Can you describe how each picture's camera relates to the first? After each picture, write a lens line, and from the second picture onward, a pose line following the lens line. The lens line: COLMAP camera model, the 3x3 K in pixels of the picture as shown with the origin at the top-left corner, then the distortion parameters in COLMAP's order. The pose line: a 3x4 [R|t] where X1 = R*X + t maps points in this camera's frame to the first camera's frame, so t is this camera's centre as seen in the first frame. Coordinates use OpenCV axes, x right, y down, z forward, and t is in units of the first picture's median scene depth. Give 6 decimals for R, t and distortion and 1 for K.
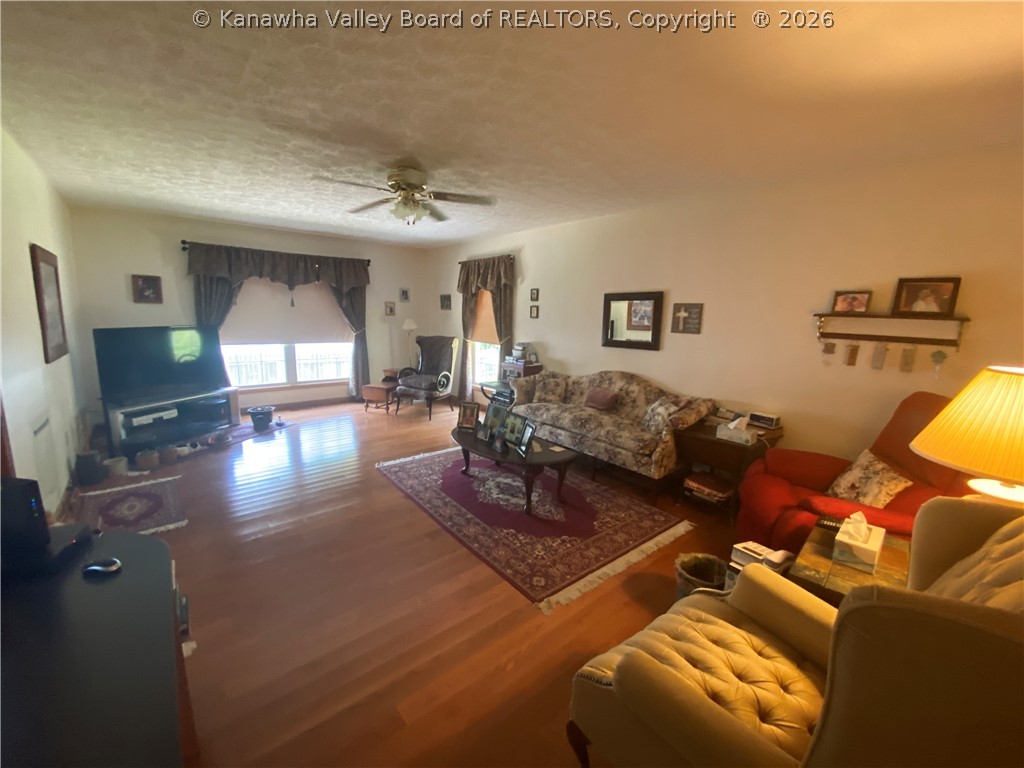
lens RADIAL K [[421.6, 0, 512.0], [0, 421.6, 384.0], [0, 0, 1]] dist [0.023845, -0.020264]
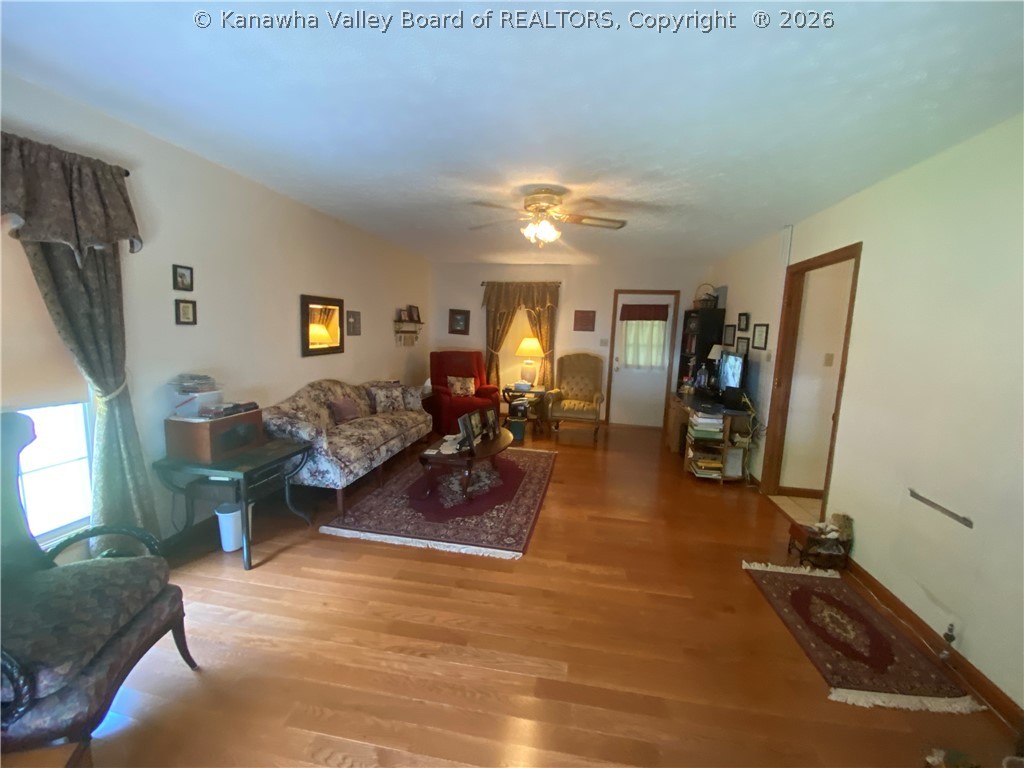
lens RADIAL K [[421.6, 0, 512.0], [0, 421.6, 384.0], [0, 0, 1]] dist [0.023845, -0.020264]
pose [[-0.662750, -0.150205, 0.733622, -0.807057], [0.065587, 0.964269, 0.256680, -0.265600], [-0.745963, 0.218230, -0.629217, 1.441269]]
